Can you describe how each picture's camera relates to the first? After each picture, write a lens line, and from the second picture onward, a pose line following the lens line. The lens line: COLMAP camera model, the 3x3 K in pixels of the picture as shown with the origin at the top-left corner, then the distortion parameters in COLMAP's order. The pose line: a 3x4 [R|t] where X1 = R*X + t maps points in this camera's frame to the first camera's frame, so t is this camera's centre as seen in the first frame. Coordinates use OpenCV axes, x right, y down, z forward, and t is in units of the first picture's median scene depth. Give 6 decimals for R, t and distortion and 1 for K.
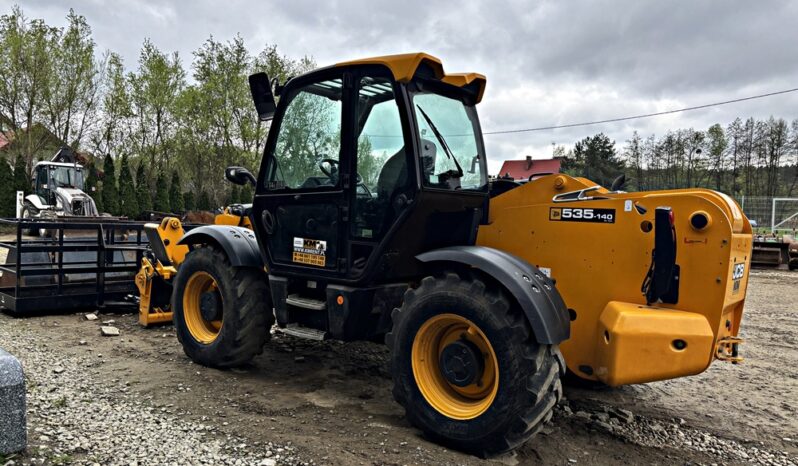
lens RADIAL K [[613.0, 0, 407.2], [0, 613.0, 235.5], [0, 0, 1]] dist [0.028575, -0.010234]
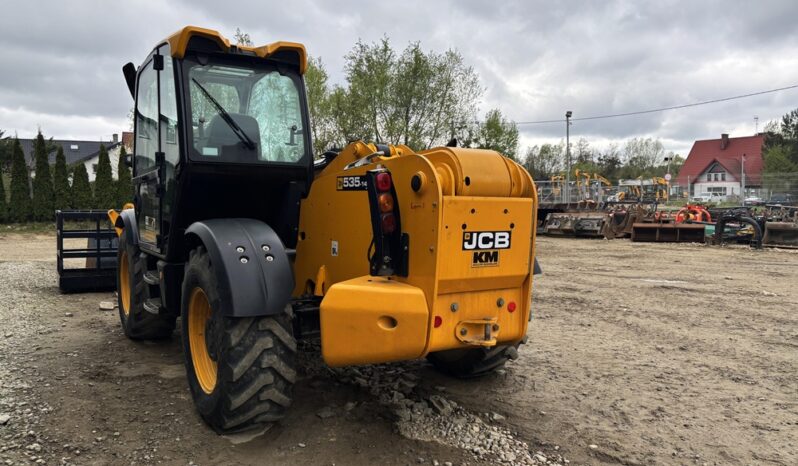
lens RADIAL K [[614.2, 0, 403.9], [0, 614.2, 231.7], [0, 0, 1]] dist [0.039941, -0.041956]
pose [[0.950544, -0.013842, -0.310283, 0.551486], [0.015329, 0.999880, 0.002354, 0.033090], [0.310213, -0.006994, 0.950641, 0.124518]]
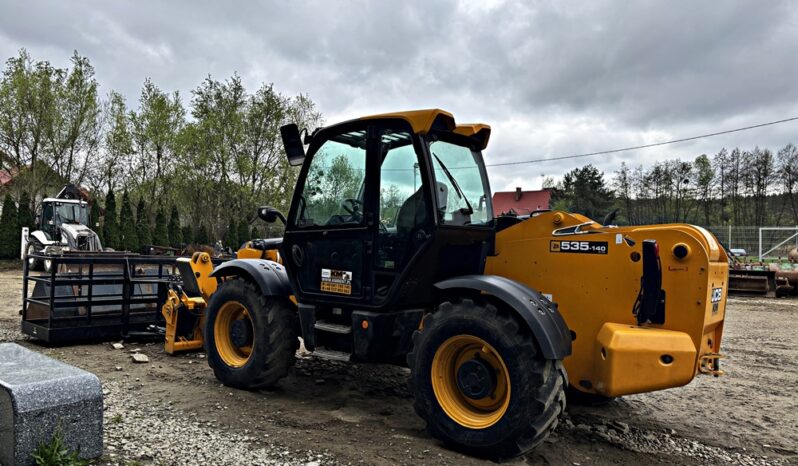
lens RADIAL K [[614.4, 0, 399.0], [0, 614.4, 233.0], [0, 0, 1]] dist [0.029227, -0.009385]
pose [[0.999957, -0.008783, 0.002809, -0.044829], [0.008925, 0.998421, -0.055469, 0.000877], [-0.002317, 0.055492, 0.998456, -0.122808]]
